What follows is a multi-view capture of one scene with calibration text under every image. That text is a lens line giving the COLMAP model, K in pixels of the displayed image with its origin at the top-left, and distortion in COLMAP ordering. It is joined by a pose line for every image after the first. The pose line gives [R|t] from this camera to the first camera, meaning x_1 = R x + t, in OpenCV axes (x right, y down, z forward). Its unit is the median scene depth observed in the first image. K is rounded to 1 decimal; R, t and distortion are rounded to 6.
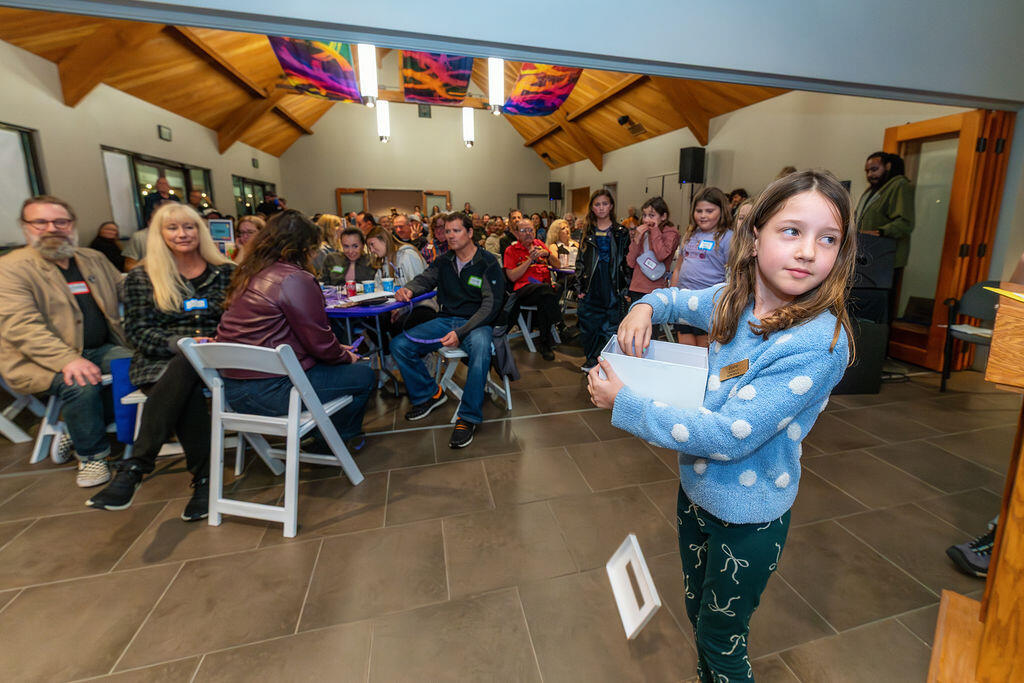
lens RADIAL K [[498.7, 0, 571.6], [0, 498.7, 311.1], [0, 0, 1]] dist [0.007838, -0.004441]
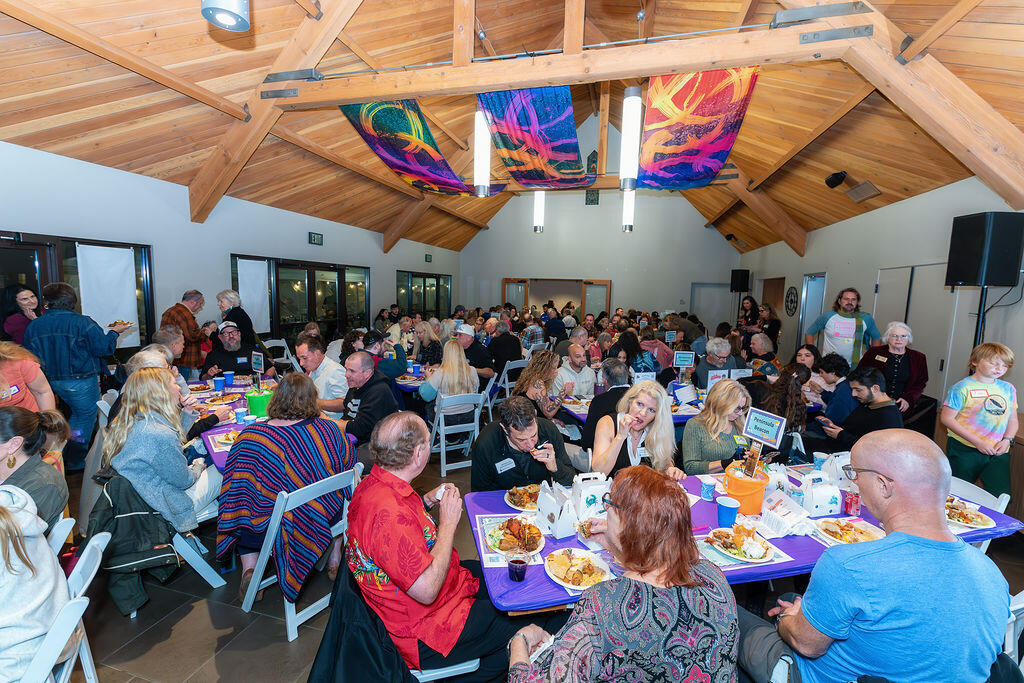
lens RADIAL K [[454.3, 0, 497.3], [0, 454.3, 340.3], [0, 0, 1]] dist [0.000162, 0.000084]
pose [[0.830343, 0.074647, -0.552231, 0.087258], [-0.120216, 0.991648, -0.046714, -0.110532], [0.544132, 0.105175, 0.832381, 0.335116]]
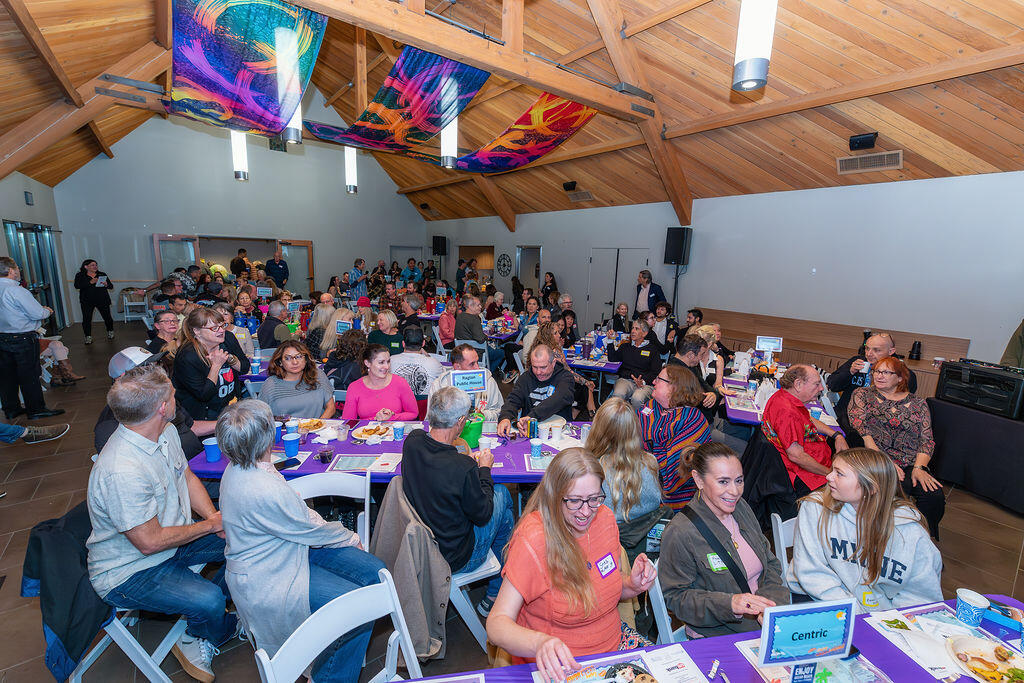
lens RADIAL K [[454.3, 0, 532.2], [0, 454.3, 339.5], [0, 0, 1]] dist [0.000162, 0.000084]
pose [[0.929273, -0.041767, 0.367025, -0.311671], [0.039549, 0.999126, 0.013564, -0.117553], [-0.367271, 0.001911, 0.930112, 0.253663]]
